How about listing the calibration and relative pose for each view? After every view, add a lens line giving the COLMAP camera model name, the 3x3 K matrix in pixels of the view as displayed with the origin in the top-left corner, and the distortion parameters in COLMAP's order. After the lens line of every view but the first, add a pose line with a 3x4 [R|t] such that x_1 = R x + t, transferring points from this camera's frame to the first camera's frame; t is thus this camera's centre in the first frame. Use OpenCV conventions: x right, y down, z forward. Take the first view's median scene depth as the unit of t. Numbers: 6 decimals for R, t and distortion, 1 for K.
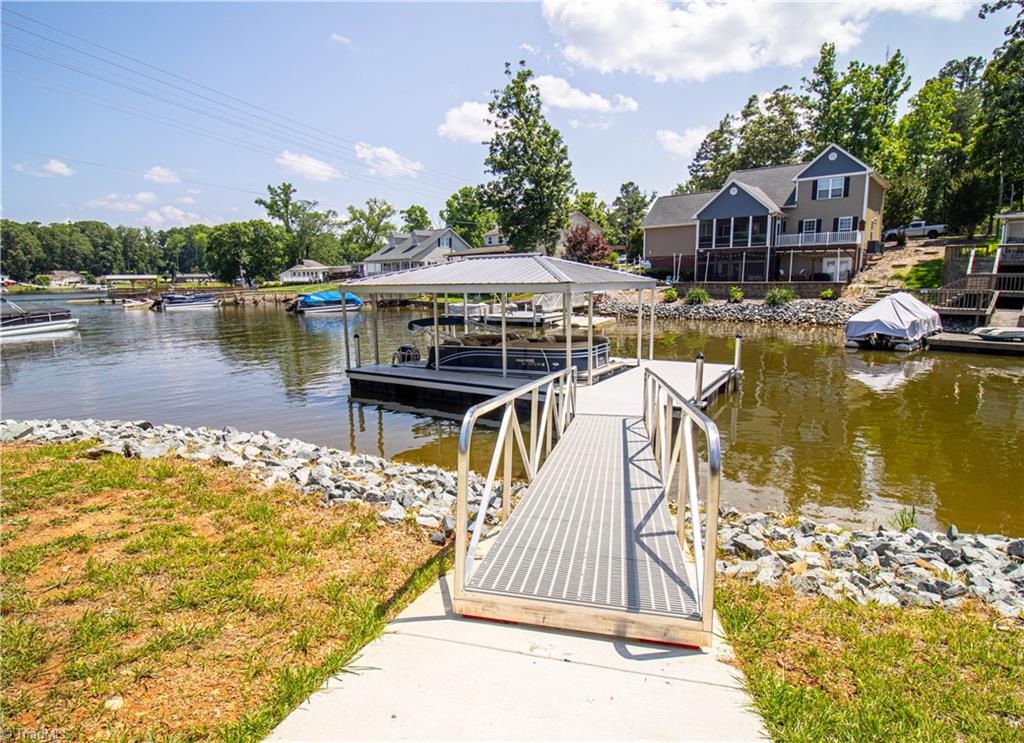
lens RADIAL K [[528.5, 0, 526.8], [0, 528.5, 363.5], [0, 0, 1]] dist [-0.000469, -0.010445]
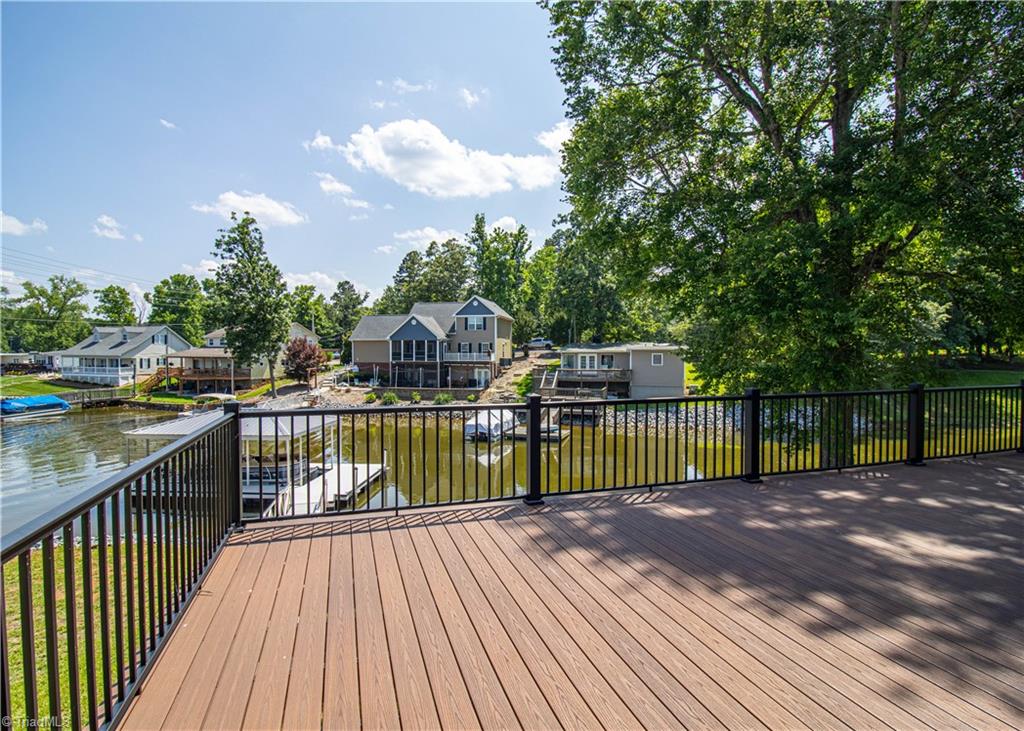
lens RADIAL K [[503.8, 0, 495.5], [0, 503.8, 362.4], [0, 0, 1]] dist [0.001236, -0.016404]
pose [[0.893226, 0.000946, 0.449607, -0.013215], [0.062144, 0.990140, -0.125544, -0.025543], [-0.445293, 0.140080, 0.884360, -0.188329]]
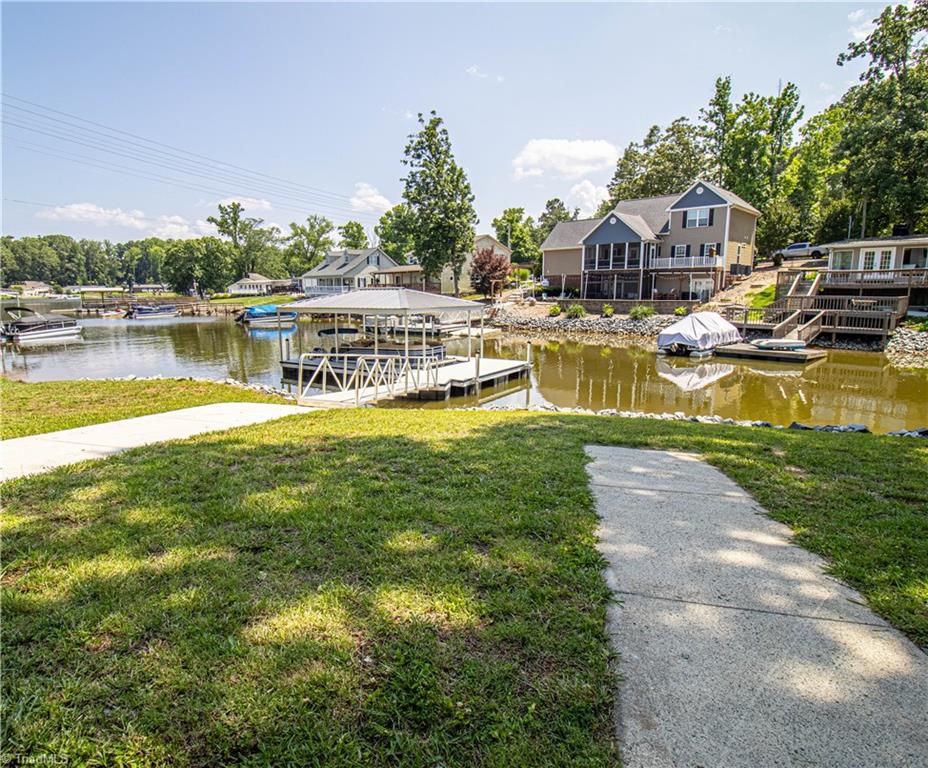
lens RADIAL K [[529.5, 0, 421.3], [0, 529.5, 375.5], [0, 0, 1]] dist [0.001012, -0.013910]
pose [[0.996511, 0.016028, -0.081912, 0.050693], [-0.015808, 0.999869, 0.003340, 0.010531], [0.081955, -0.002033, 0.996634, -0.131015]]
